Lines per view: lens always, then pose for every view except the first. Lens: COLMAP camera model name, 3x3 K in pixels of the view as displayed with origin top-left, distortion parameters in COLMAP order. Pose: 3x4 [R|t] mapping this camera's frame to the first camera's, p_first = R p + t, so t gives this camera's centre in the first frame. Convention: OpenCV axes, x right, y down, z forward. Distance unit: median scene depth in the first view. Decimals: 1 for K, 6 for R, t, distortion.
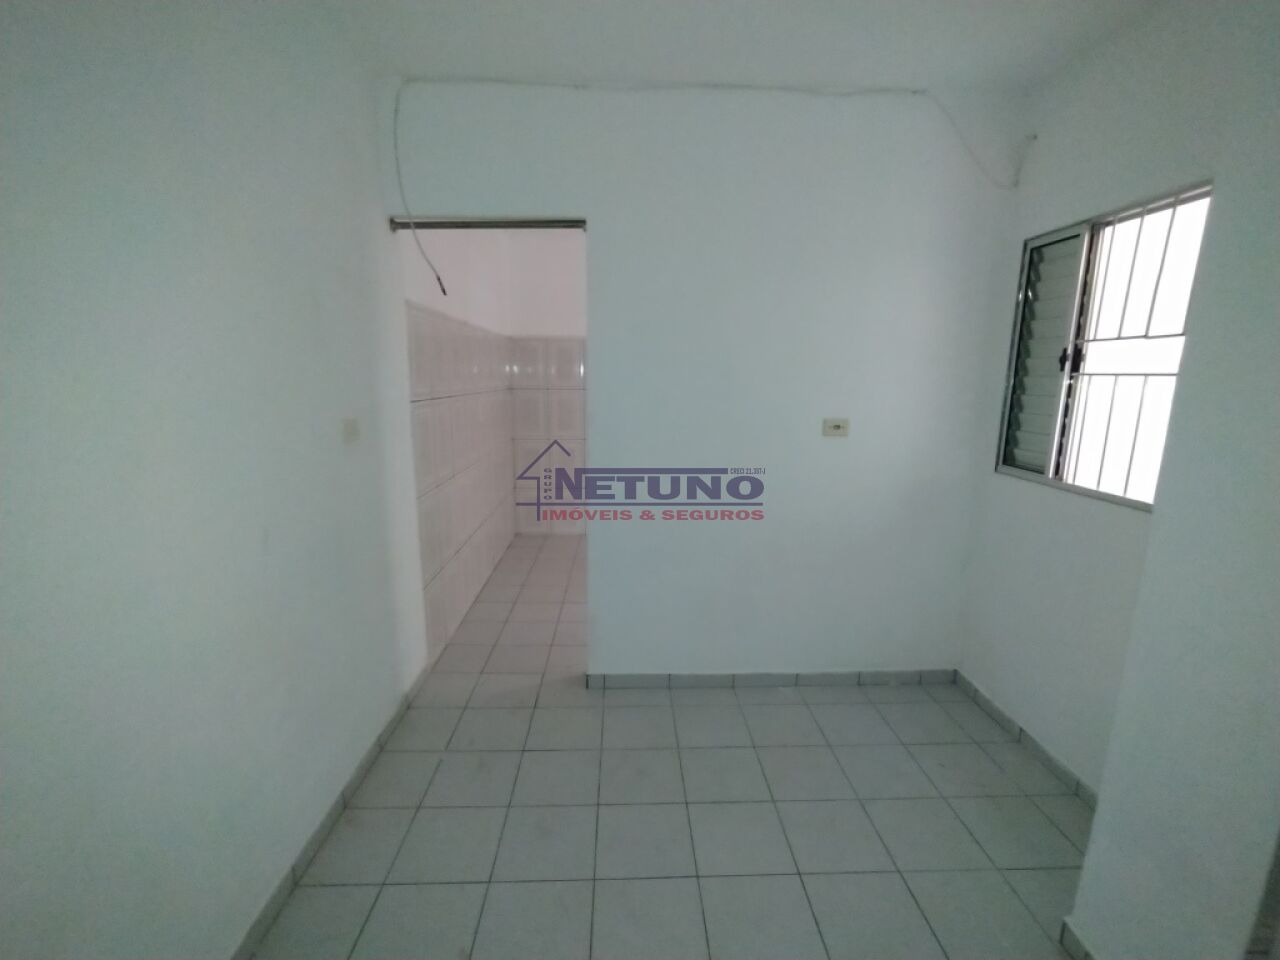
lens RADIAL K [[578.6, 0, 639.3], [0, 578.6, 482.4], [0, 0, 1]] dist [-0.019856, 0.005827]
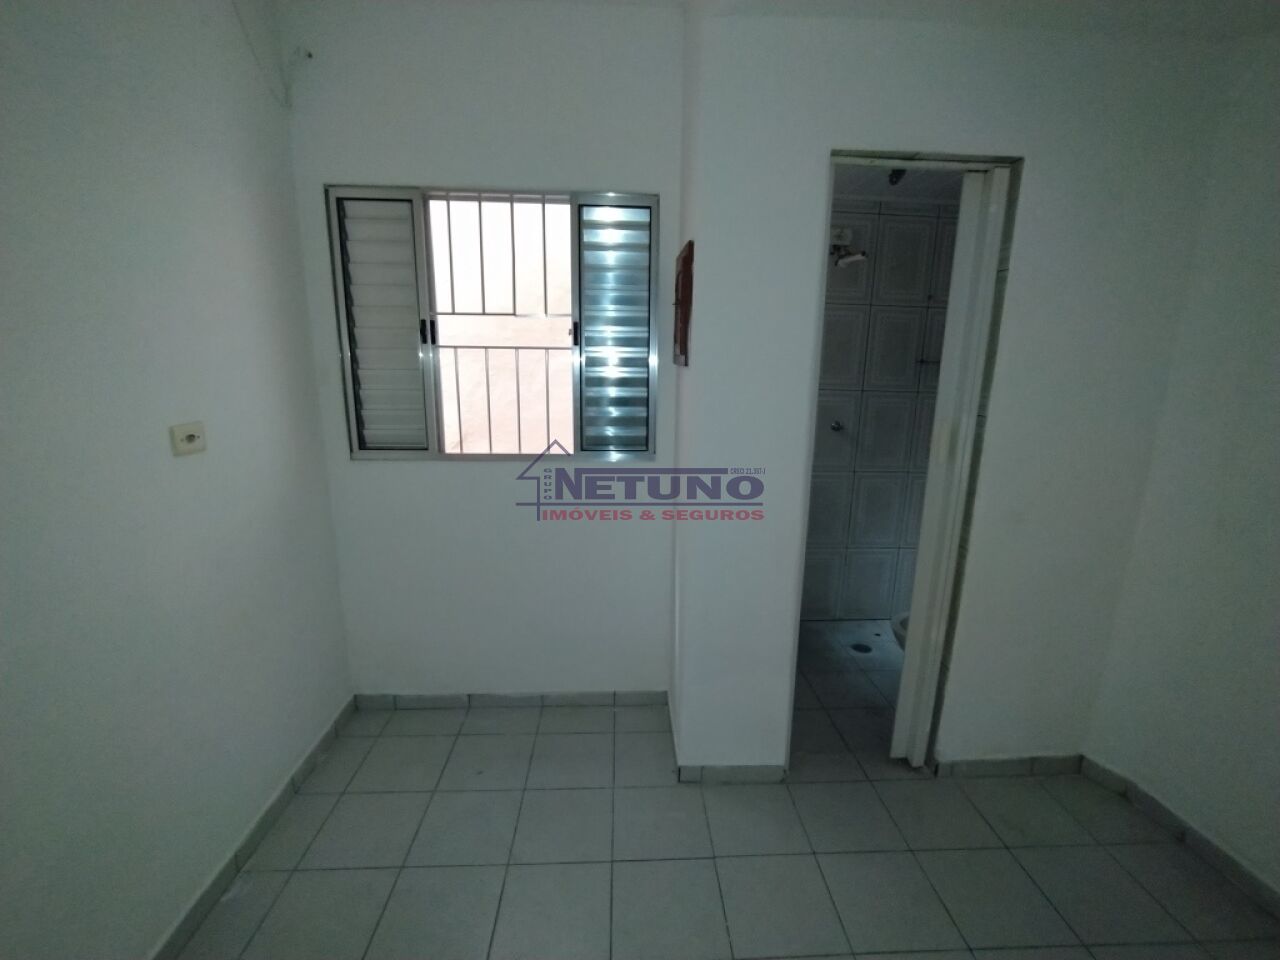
lens RADIAL K [[578.6, 0, 653.5], [0, 578.6, 482.3], [0, 0, 1]] dist [-0.019856, 0.005827]
pose [[-0.039705, -0.226707, 0.973153, -0.273368], [0.171185, 0.957979, 0.230156, -0.119711], [-0.984439, 0.175727, 0.000772, 0.623073]]
